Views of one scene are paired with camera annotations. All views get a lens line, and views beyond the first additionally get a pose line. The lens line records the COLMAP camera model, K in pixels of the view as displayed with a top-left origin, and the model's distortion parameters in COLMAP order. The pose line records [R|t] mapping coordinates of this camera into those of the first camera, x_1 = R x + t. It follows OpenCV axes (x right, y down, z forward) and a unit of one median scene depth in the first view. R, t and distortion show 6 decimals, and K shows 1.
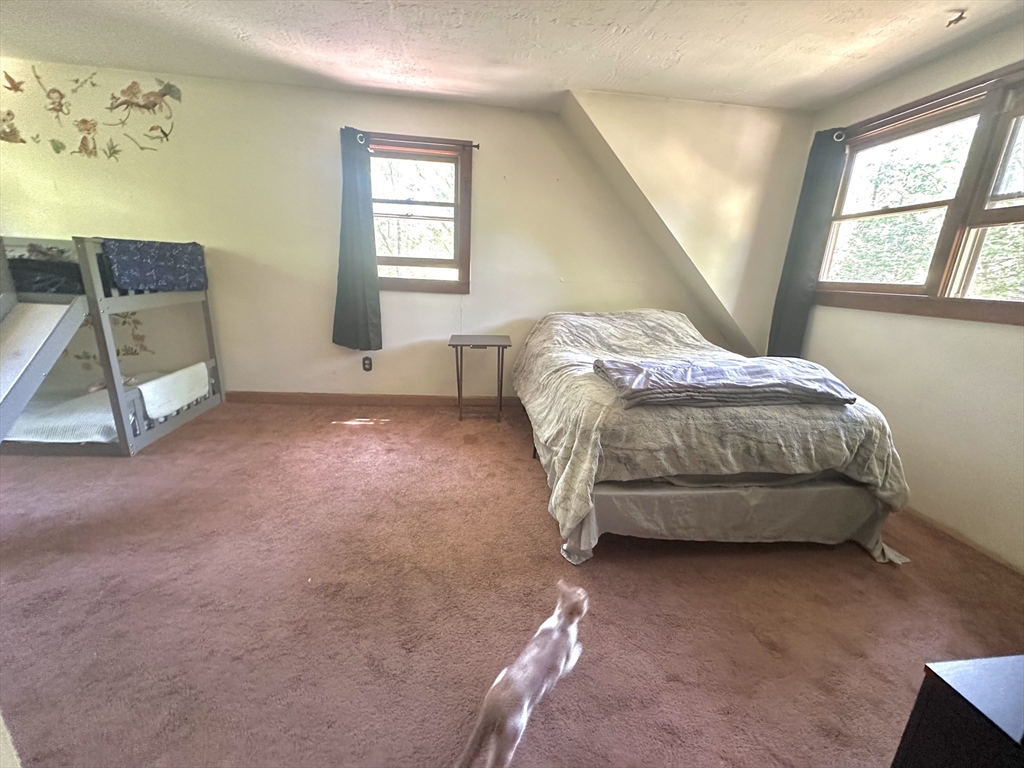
lens RADIAL K [[408.1, 0, 512.1], [0, 408.1, 382.9], [0, 0, 1]] dist [-0.001273, 0.000055]
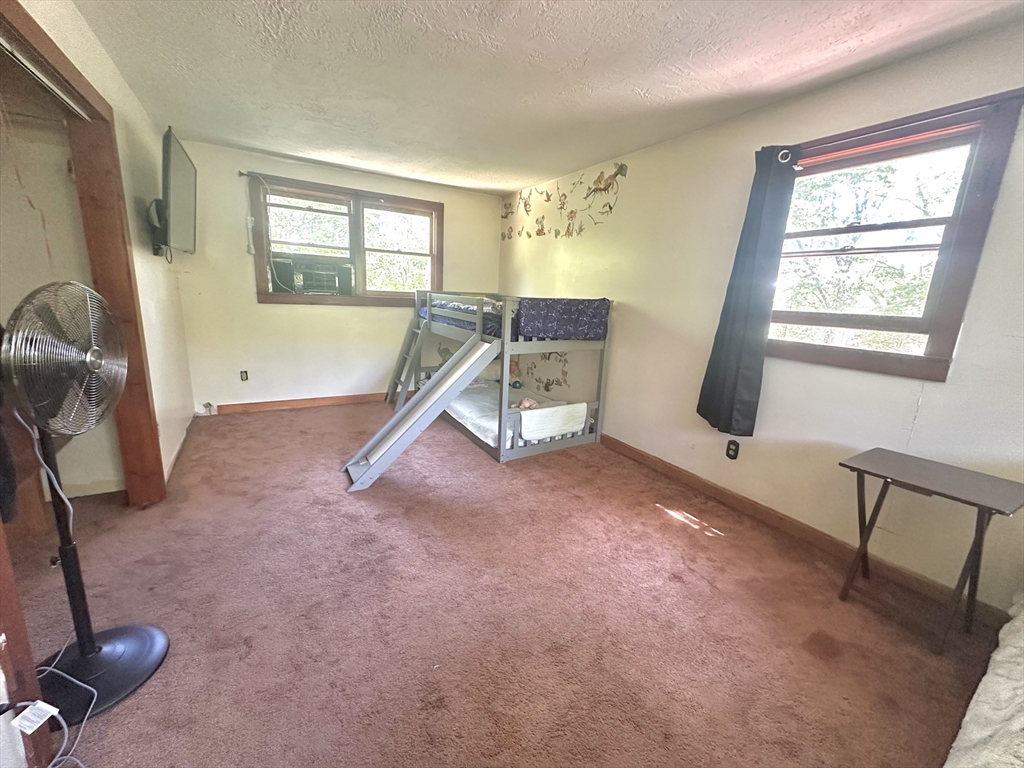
lens RADIAL K [[408.1, 0, 513.1], [0, 408.1, 381.9], [0, 0, 1]] dist [-0.001273, 0.000055]
pose [[0.417842, 0.163542, -0.893679, 0.157238], [-0.264057, 0.963062, 0.052778, -0.122111], [0.869300, 0.213929, 0.445592, 0.350033]]
